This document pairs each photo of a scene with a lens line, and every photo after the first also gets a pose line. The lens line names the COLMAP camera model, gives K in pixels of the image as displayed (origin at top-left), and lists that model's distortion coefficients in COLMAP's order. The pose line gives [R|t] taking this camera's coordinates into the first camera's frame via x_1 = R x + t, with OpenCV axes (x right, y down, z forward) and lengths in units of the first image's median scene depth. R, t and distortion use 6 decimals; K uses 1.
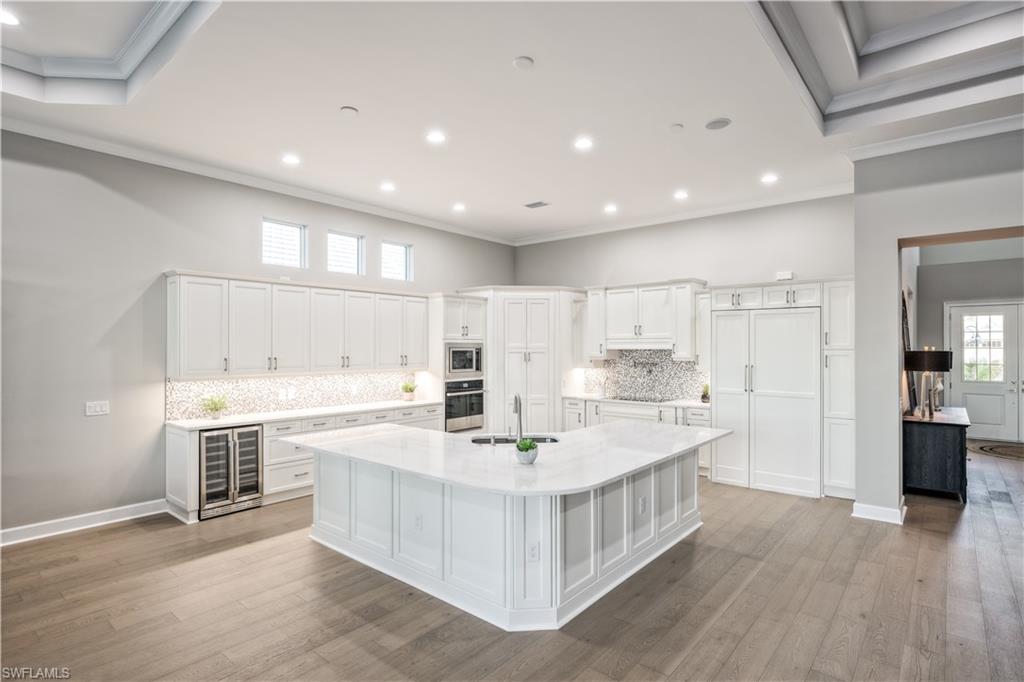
lens RADIAL K [[535.4, 0, 514.0], [0, 535.4, 344.3], [0, 0, 1]] dist [0.007283, 0.000736]
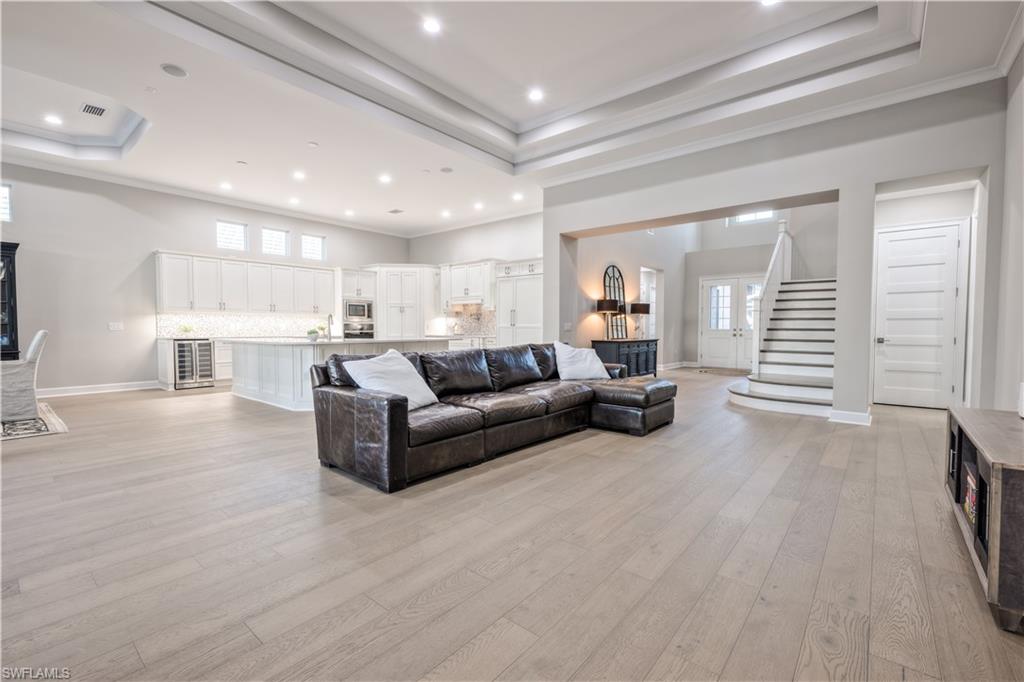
lens RADIAL K [[456.1, 0, 515.9], [0, 456.1, 346.3], [0, 0, 1]] dist [-0.000879, -0.000806]
pose [[0.999996, 0.002767, 0.000056, 0.433191], [-0.002767, 0.998963, 0.045443, 0.084471], [0.000070, -0.045443, 0.998967, -0.406962]]
